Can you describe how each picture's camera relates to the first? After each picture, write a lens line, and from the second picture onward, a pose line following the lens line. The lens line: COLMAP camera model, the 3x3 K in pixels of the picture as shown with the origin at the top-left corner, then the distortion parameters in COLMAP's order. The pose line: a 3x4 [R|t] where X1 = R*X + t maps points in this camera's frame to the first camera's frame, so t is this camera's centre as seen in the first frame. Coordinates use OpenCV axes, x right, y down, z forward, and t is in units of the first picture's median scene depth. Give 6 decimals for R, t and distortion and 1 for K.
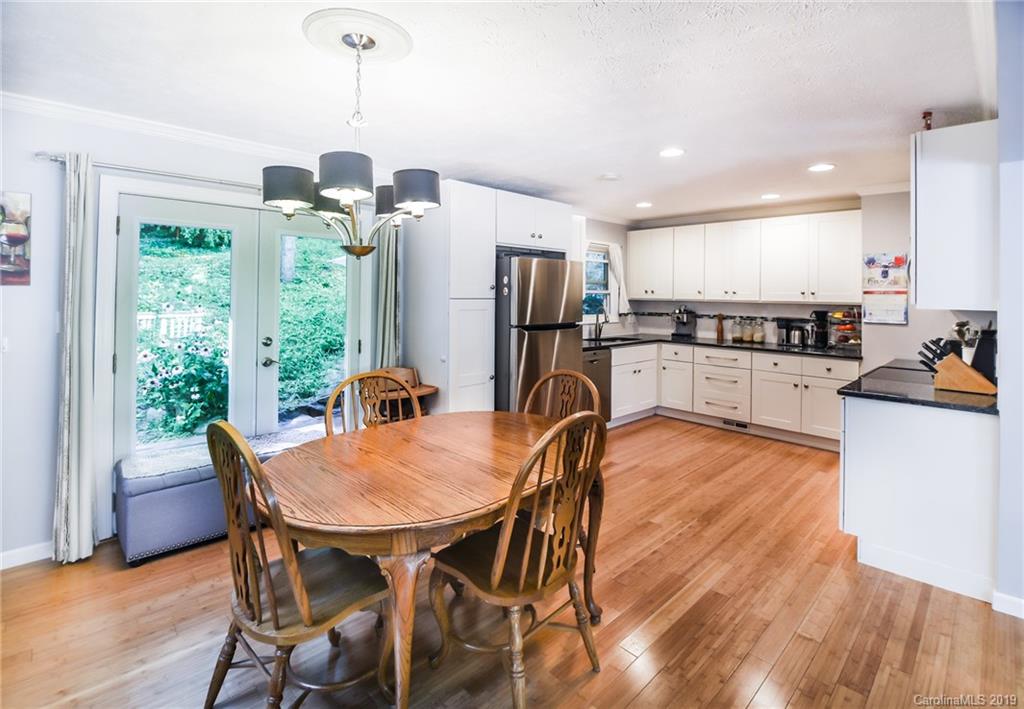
lens RADIAL K [[471.2, 0, 514.8], [0, 471.2, 289.6], [0, 0, 1]] dist [-0.004372, 0.000355]
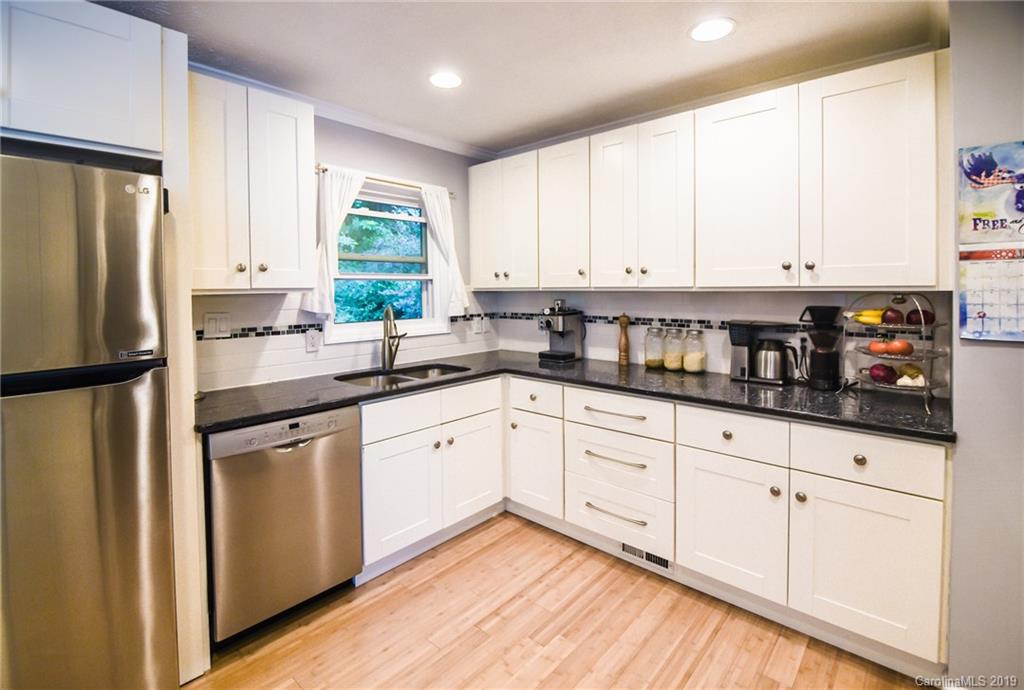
lens RADIAL K [[476.8, 0, 516.4], [0, 476.8, 295.0], [0, 0, 1]] dist [-0.005049, -0.001465]
pose [[0.996084, -0.020803, 0.085924, 0.292384], [0.018786, 0.999530, 0.024221, 0.016301], [-0.086388, -0.022512, 0.996007, 0.523648]]
